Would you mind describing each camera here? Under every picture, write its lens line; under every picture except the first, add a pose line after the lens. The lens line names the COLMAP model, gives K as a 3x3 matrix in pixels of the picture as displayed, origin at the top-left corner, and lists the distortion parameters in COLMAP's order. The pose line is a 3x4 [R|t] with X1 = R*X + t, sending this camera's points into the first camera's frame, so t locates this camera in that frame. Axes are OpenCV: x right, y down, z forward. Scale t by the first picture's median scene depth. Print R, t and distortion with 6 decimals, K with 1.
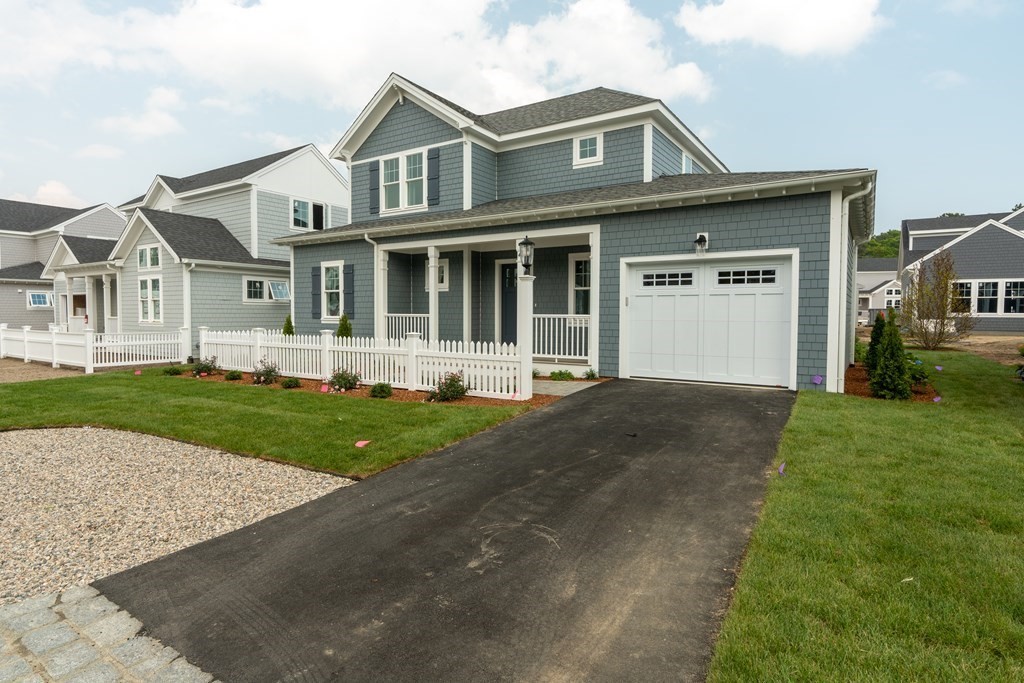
lens RADIAL K [[549.0, 0, 512.7], [0, 549.0, 337.3], [0, 0, 1]] dist [0.000063, -0.000035]
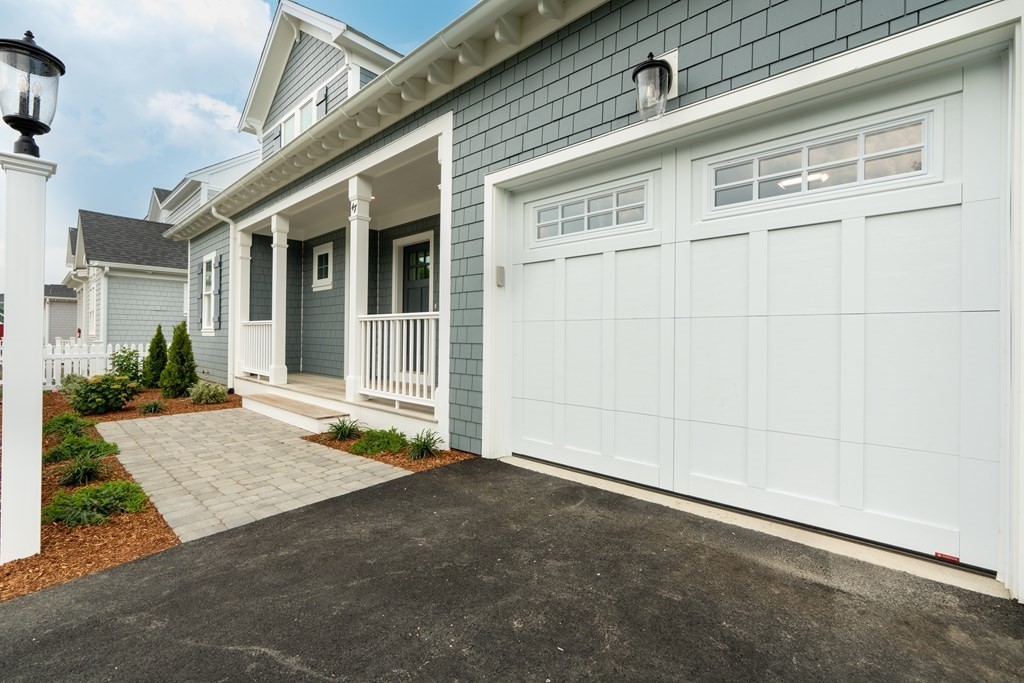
lens RADIAL K [[458.0, 0, 512.0], [0, 458.0, 341.5], [0, 0, 1]] dist [-0.001842, -0.000071]
pose [[0.983647, 0.009761, -0.179840, 0.211892], [-0.016489, 0.999217, -0.035958, -0.001731], [0.179348, 0.038335, 0.983038, 0.492090]]
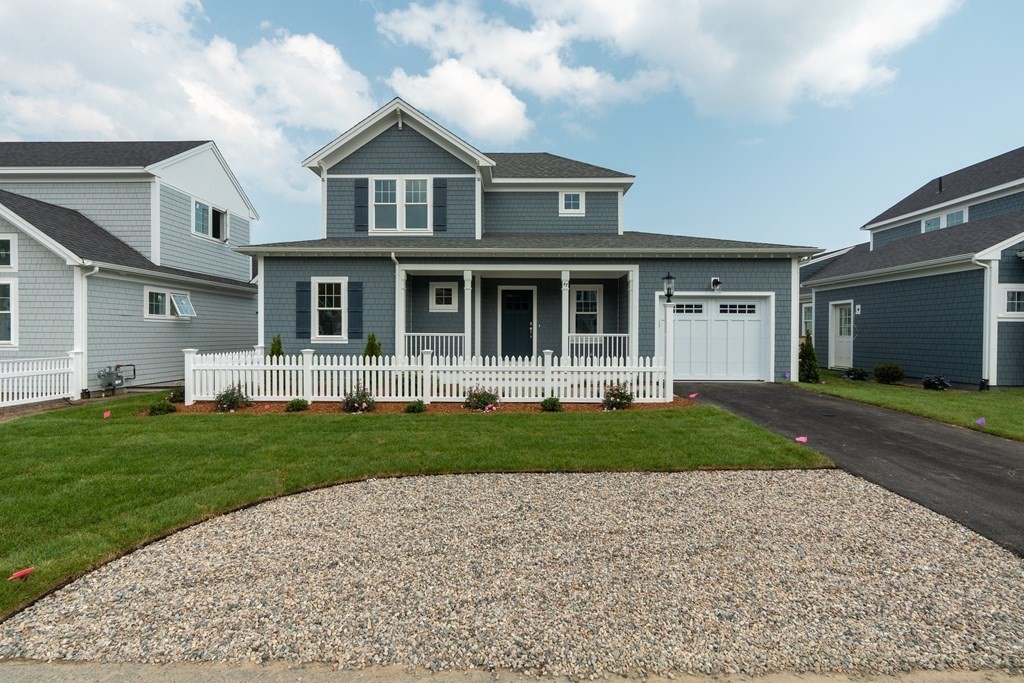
lens RADIAL K [[458.0, 0, 512.0], [0, 458.0, 341.5], [0, 0, 1]] dist [-0.001842, -0.000071]
pose [[0.843977, -0.009734, 0.536291, -0.522891], [0.022029, 0.999621, -0.016524, -0.009108], [-0.535926, 0.025760, 0.843872, 0.186767]]
